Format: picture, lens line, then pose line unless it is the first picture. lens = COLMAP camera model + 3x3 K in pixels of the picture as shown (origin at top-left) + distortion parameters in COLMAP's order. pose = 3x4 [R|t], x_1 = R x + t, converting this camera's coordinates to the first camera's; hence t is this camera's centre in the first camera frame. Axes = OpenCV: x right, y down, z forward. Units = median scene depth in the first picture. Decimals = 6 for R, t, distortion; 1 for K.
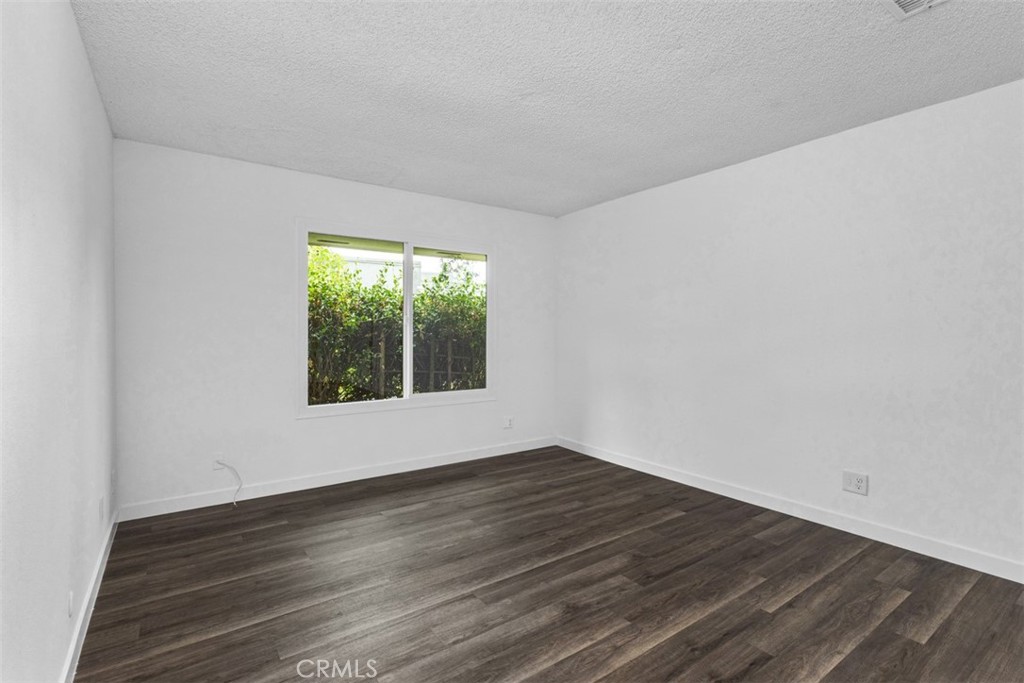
lens RADIAL K [[483.5, 0, 510.2], [0, 483.5, 327.2], [0, 0, 1]] dist [-0.002916, 0.000007]
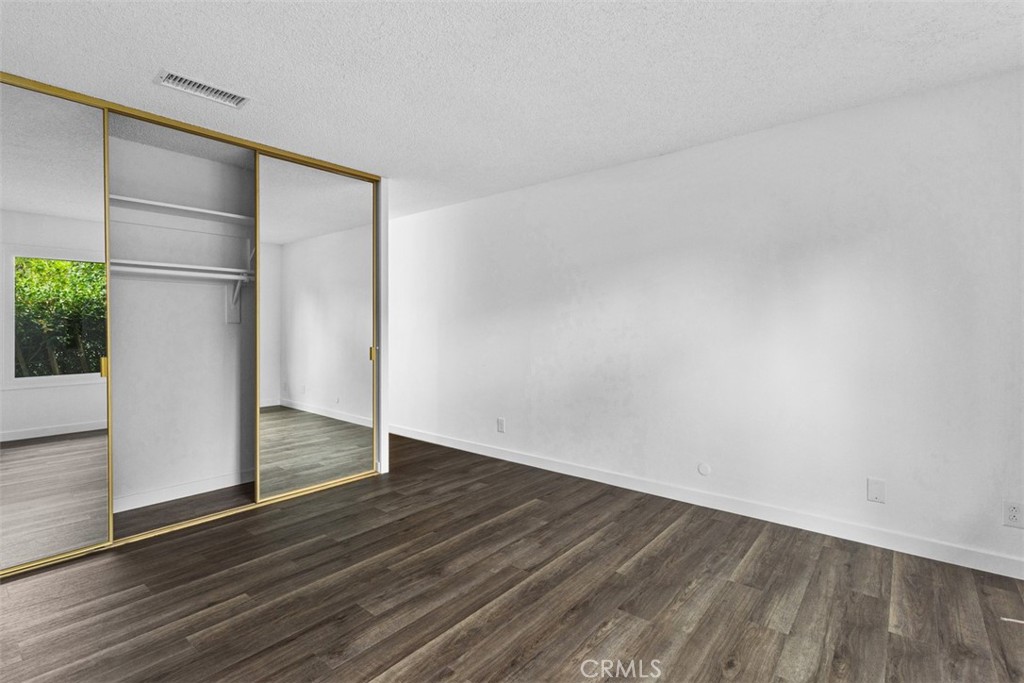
lens RADIAL K [[476.9, 0, 514.3], [0, 476.9, 346.5], [0, 0, 1]] dist [0.002436, 0.000715]
pose [[-0.965224, 0.010683, -0.261206, 0.212751], [0.002888, 0.999539, 0.030208, 0.022759], [0.261408, 0.028403, -0.964810, 1.899139]]
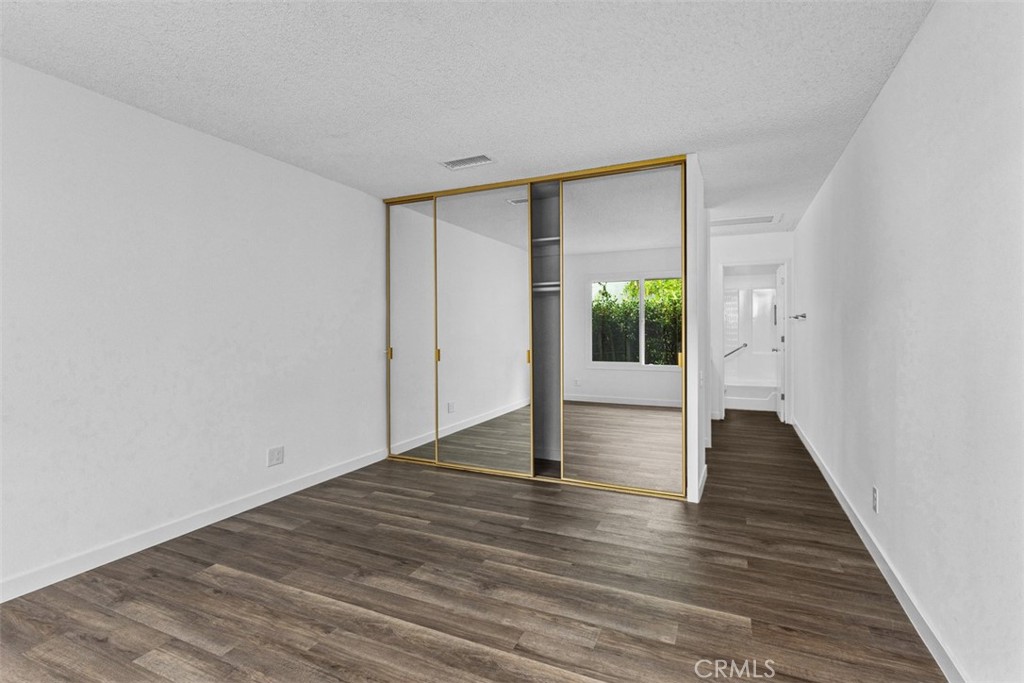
lens RADIAL K [[476.9, 0, 514.3], [0, 476.9, 346.5], [0, 0, 1]] dist [0.002436, 0.000715]
pose [[-0.506924, -0.031243, 0.861424, -0.726169], [-0.005980, 0.999446, 0.032730, 0.011416], [-0.861970, 0.011440, -0.506830, 1.339307]]
